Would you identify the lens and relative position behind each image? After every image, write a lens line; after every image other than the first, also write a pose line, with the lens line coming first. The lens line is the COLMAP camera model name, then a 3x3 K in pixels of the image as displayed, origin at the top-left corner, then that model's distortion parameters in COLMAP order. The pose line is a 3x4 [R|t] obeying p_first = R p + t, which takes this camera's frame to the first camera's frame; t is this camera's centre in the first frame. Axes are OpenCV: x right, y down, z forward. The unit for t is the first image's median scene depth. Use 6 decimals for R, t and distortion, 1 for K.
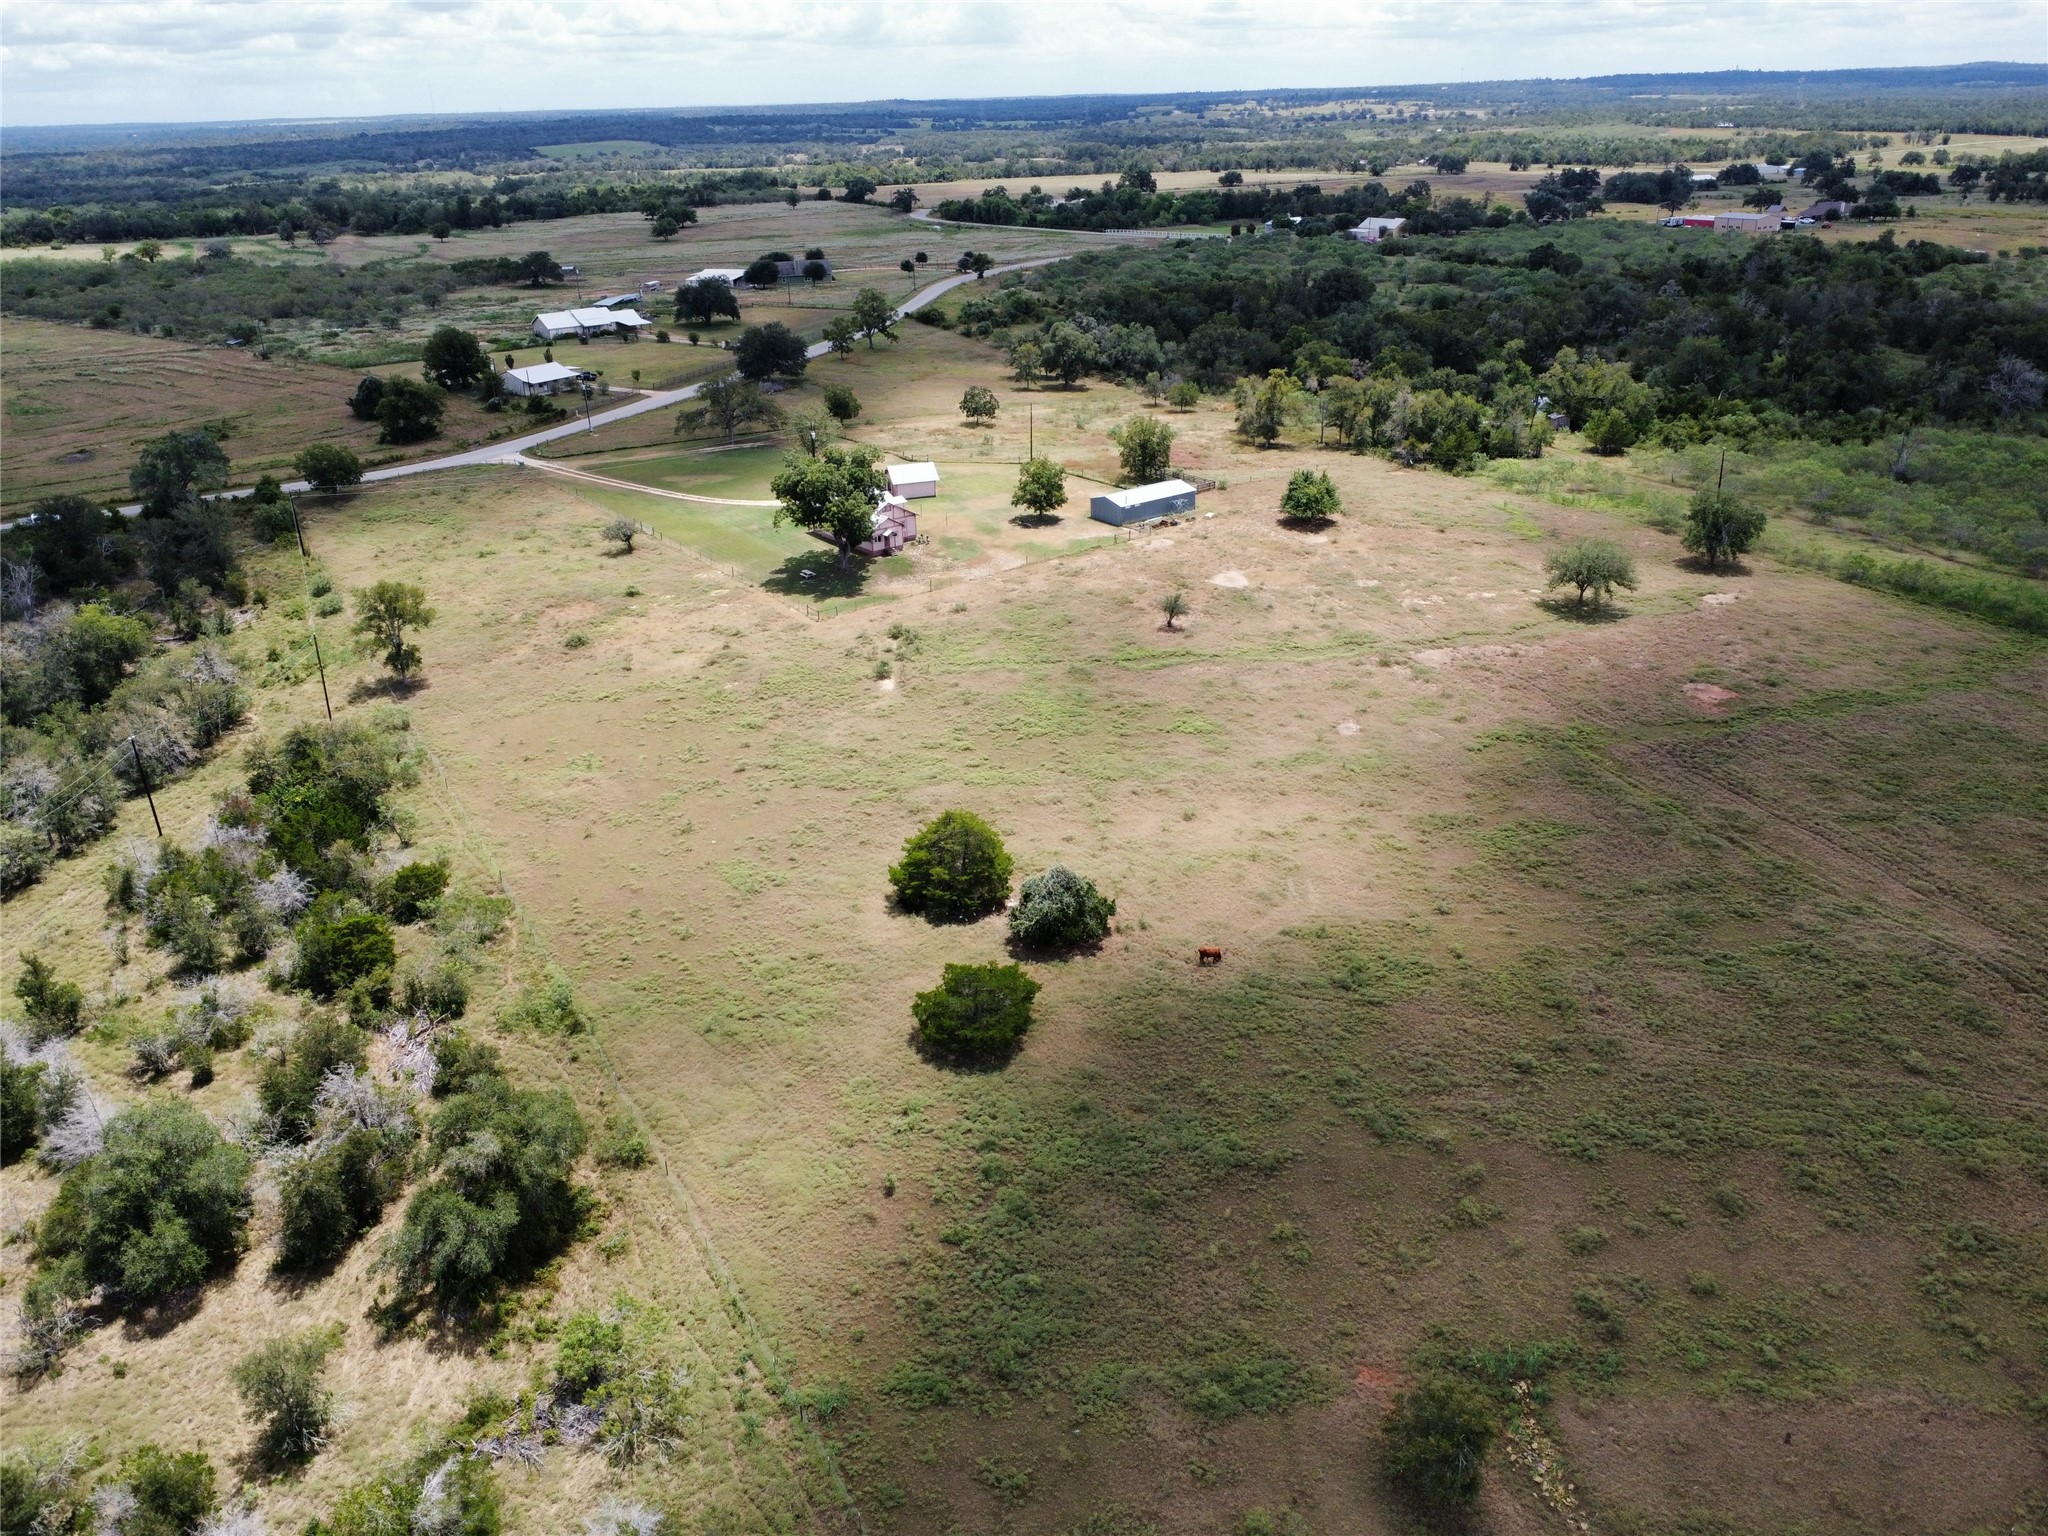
lens RADIAL K [[1536.1, 0, 1027.2], [0, 1536.1, 756.5], [0, 0, 1]] dist [0.005272, -0.004835]
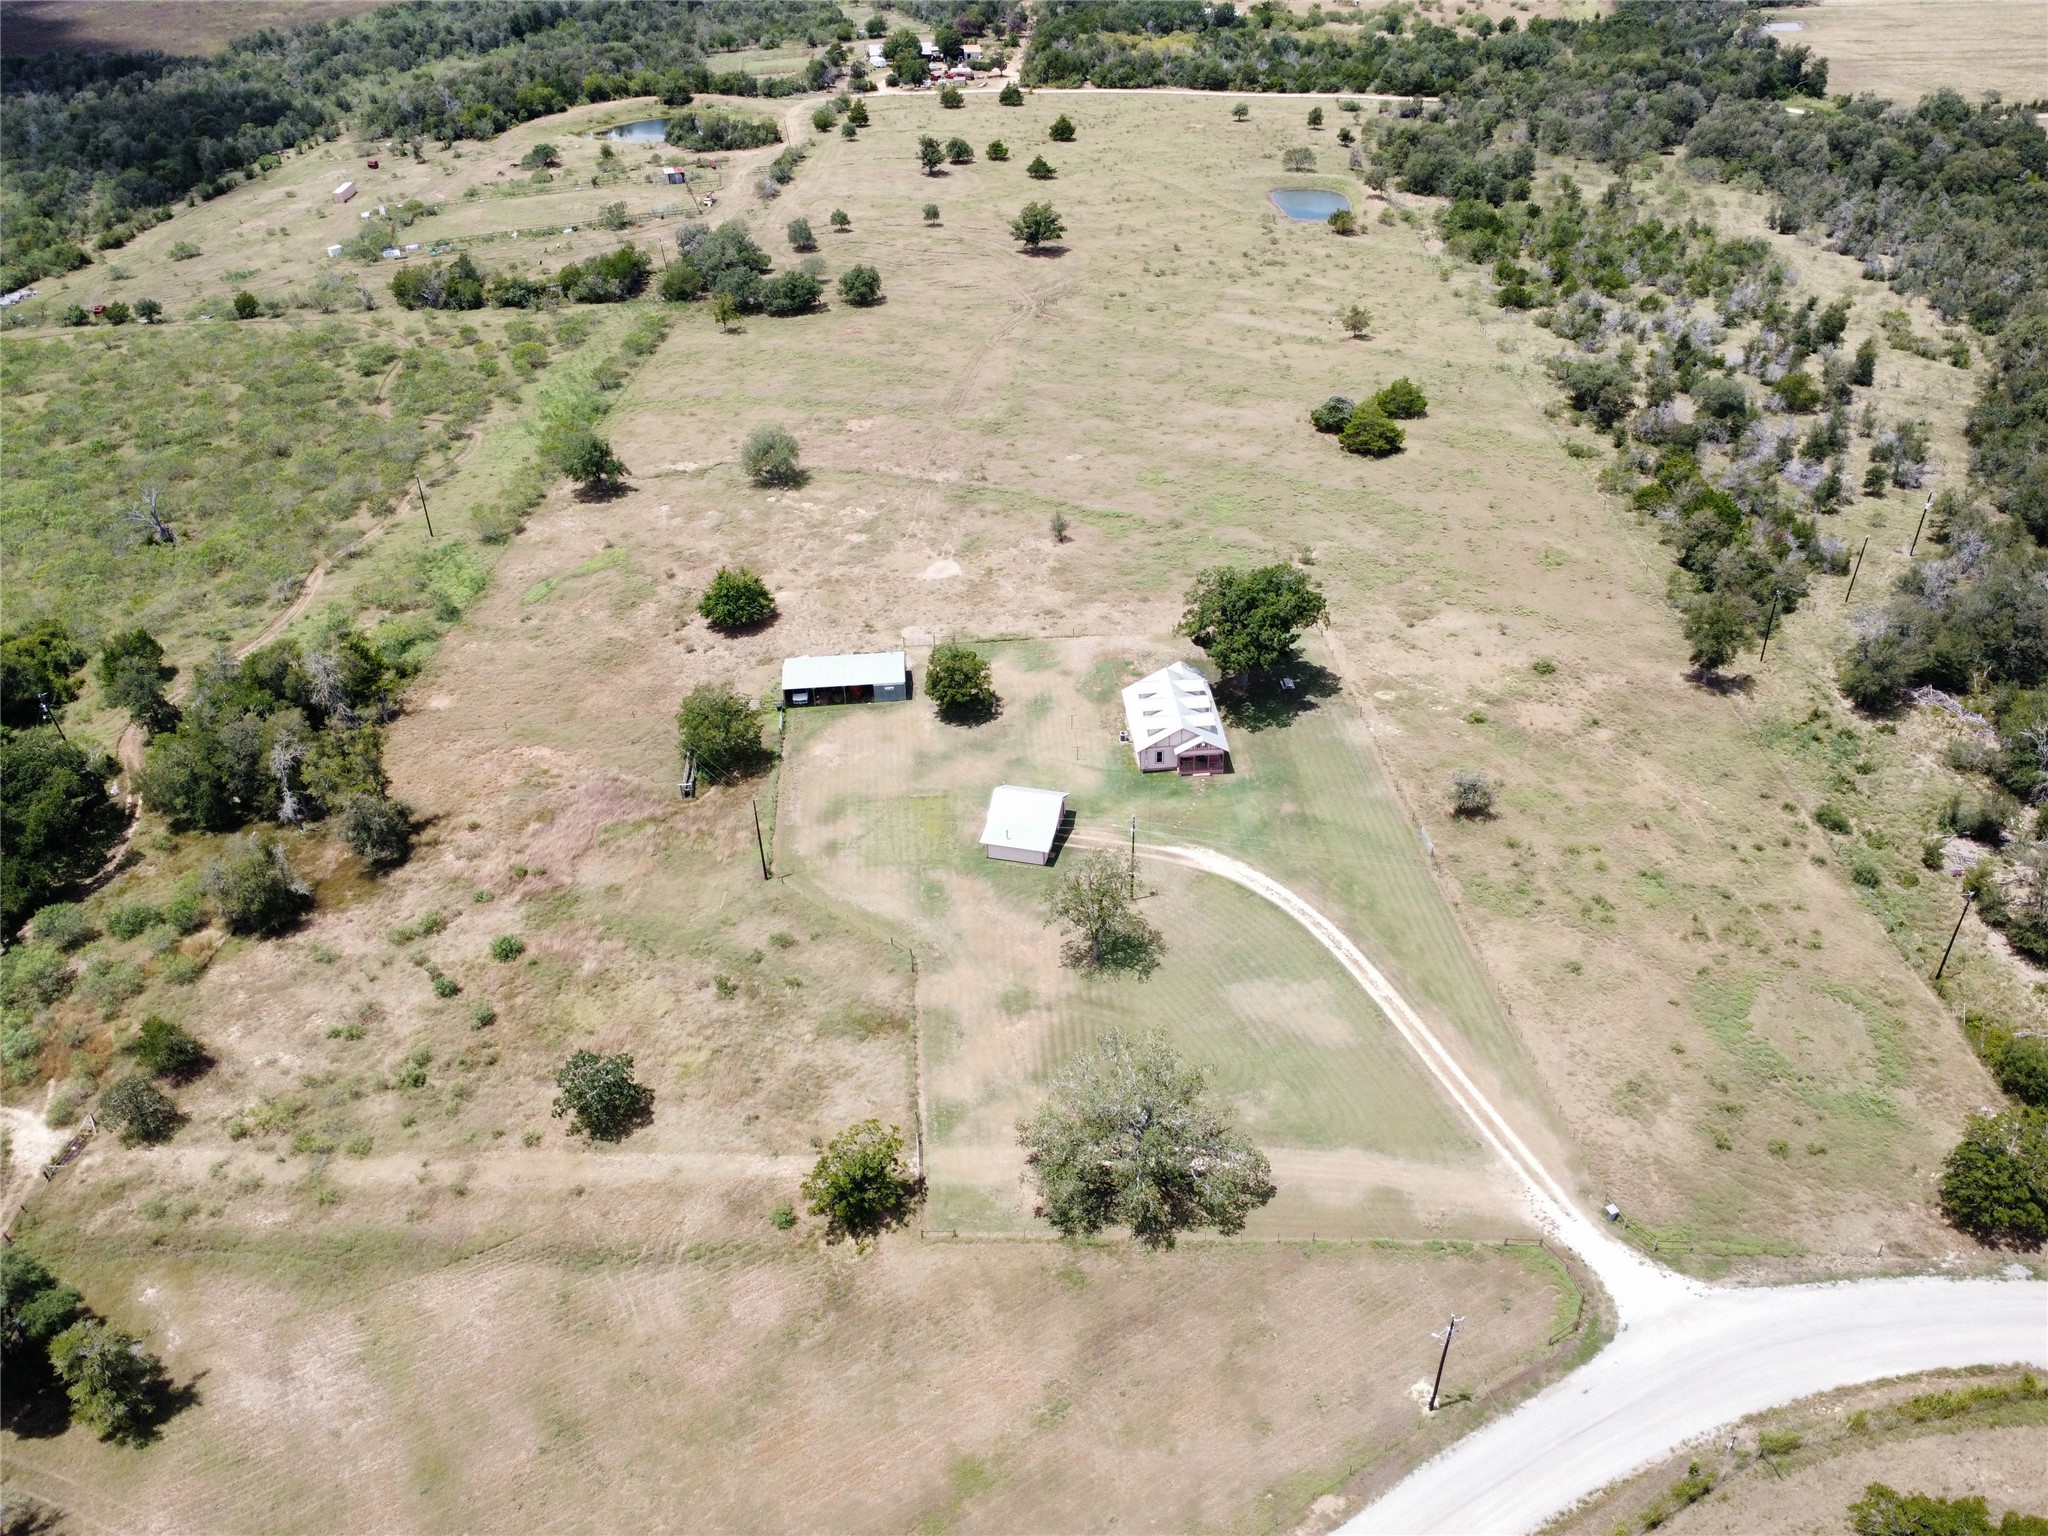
lens RADIAL K [[1536.1, 0, 1027.2], [0, 1536.1, 756.5], [0, 0, 1]] dist [0.005272, -0.004835]
pose [[-0.835377, -0.274128, 0.476444, -0.348772], [0.260586, 0.565677, 0.782371, -0.644670], [-0.483983, 0.777730, -0.401120, 1.108396]]
